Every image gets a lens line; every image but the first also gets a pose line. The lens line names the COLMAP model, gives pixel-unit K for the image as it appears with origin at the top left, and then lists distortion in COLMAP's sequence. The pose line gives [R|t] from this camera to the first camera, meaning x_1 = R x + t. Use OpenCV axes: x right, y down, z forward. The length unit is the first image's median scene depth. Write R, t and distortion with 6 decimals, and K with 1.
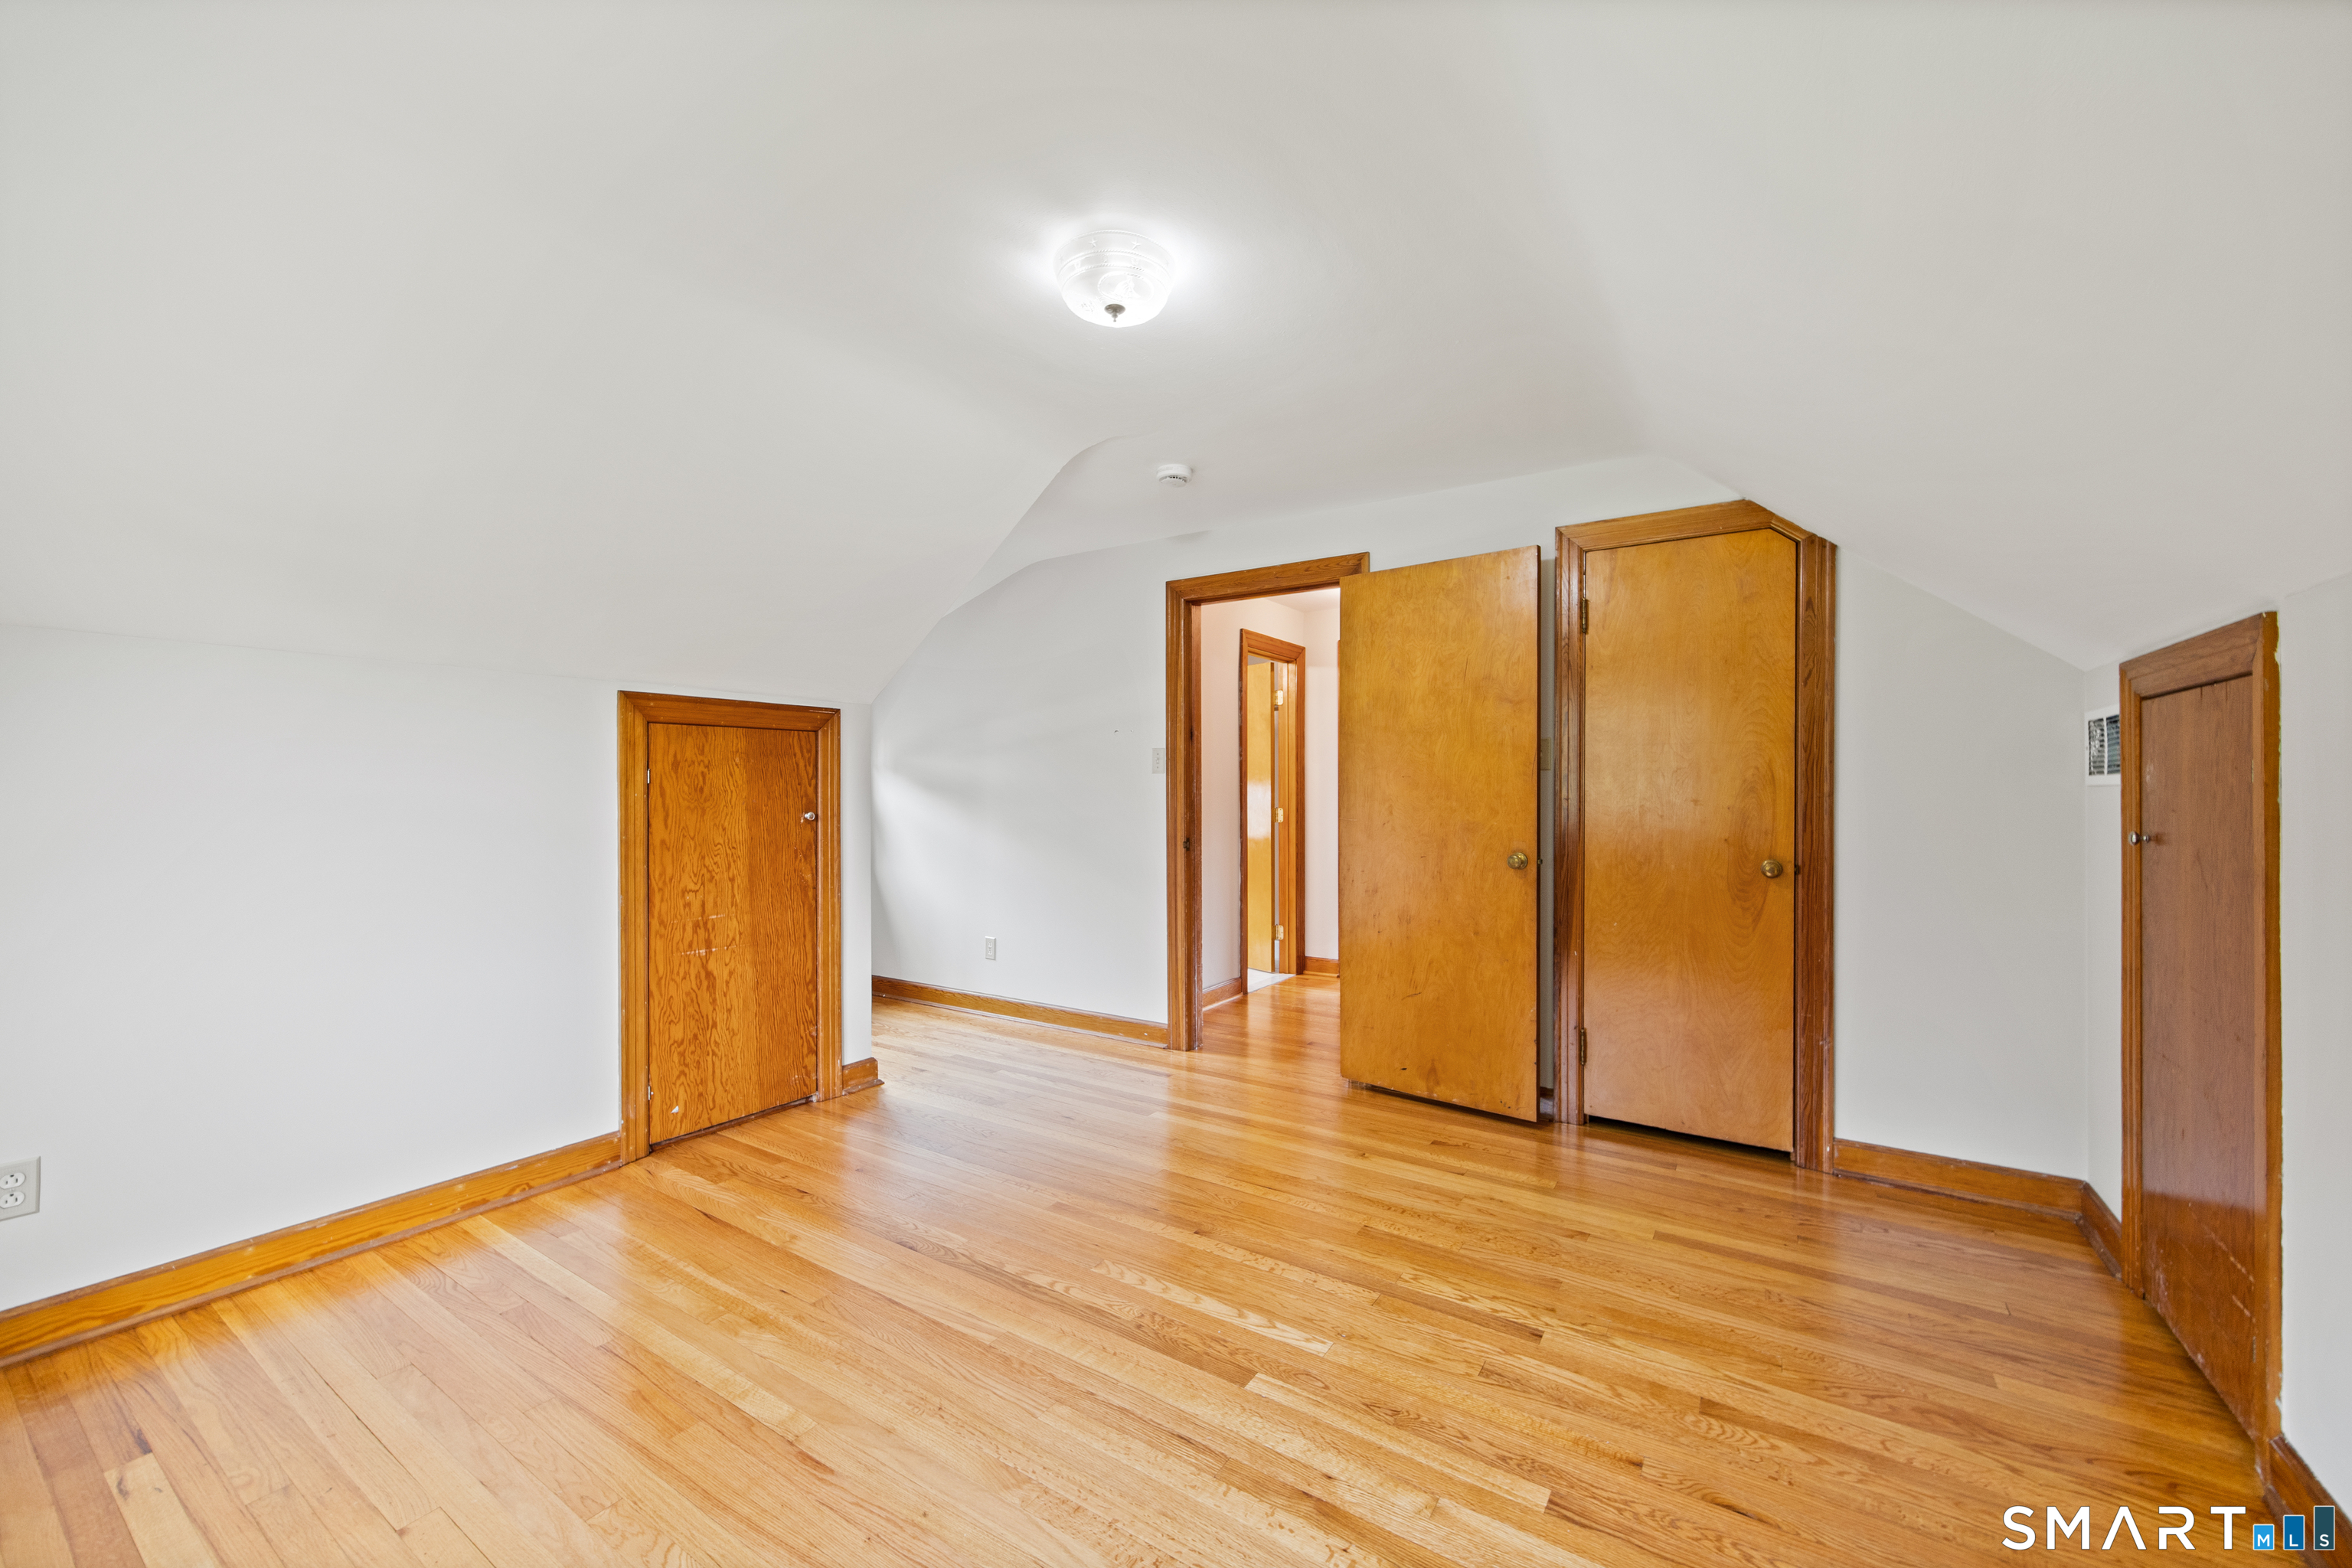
lens RADIAL K [[936.1, 0, 1171.3], [0, 936.1, 785.0], [0, 0, 1]] dist [0.000062, 0.000602]
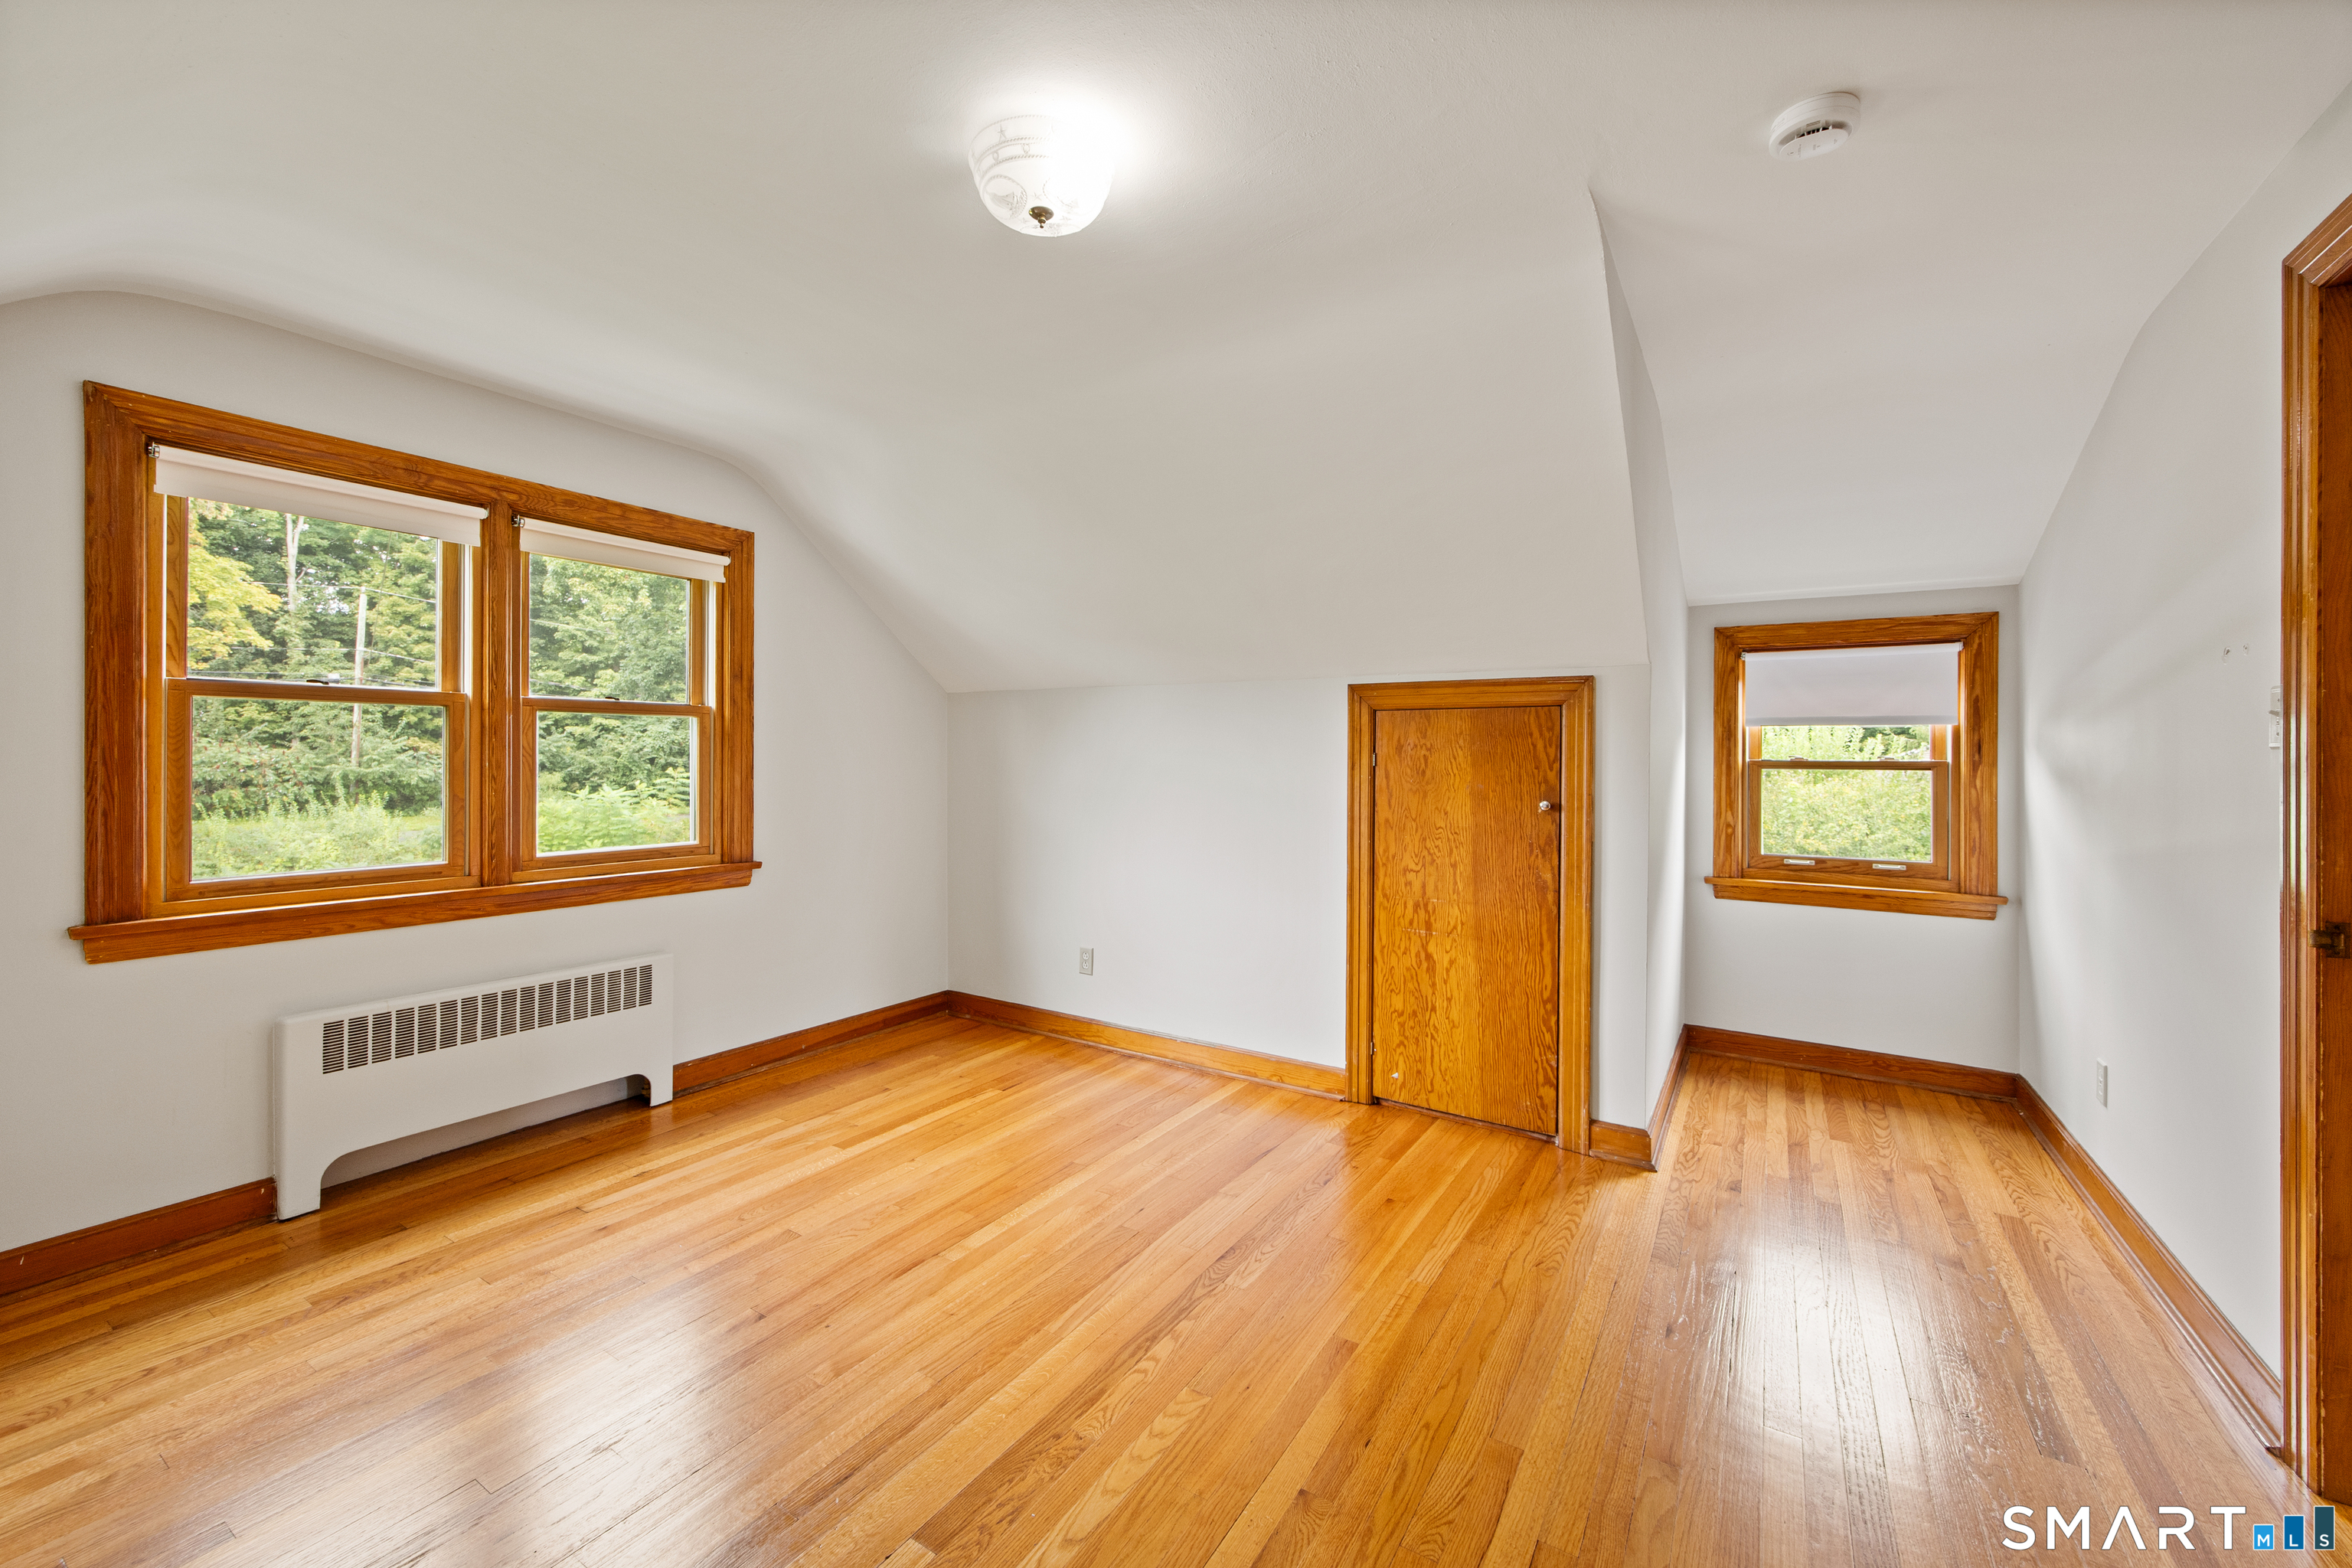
lens RADIAL K [[936.1, 0, 1167.6], [0, 936.1, 760.1], [0, 0, 1]] dist [0.000062, 0.000602]
pose [[0.003096, -0.003089, -0.999990, 0.512746], [-0.004366, 0.999986, -0.003103, -0.004446], [0.999986, 0.004375, 0.003083, 0.717074]]
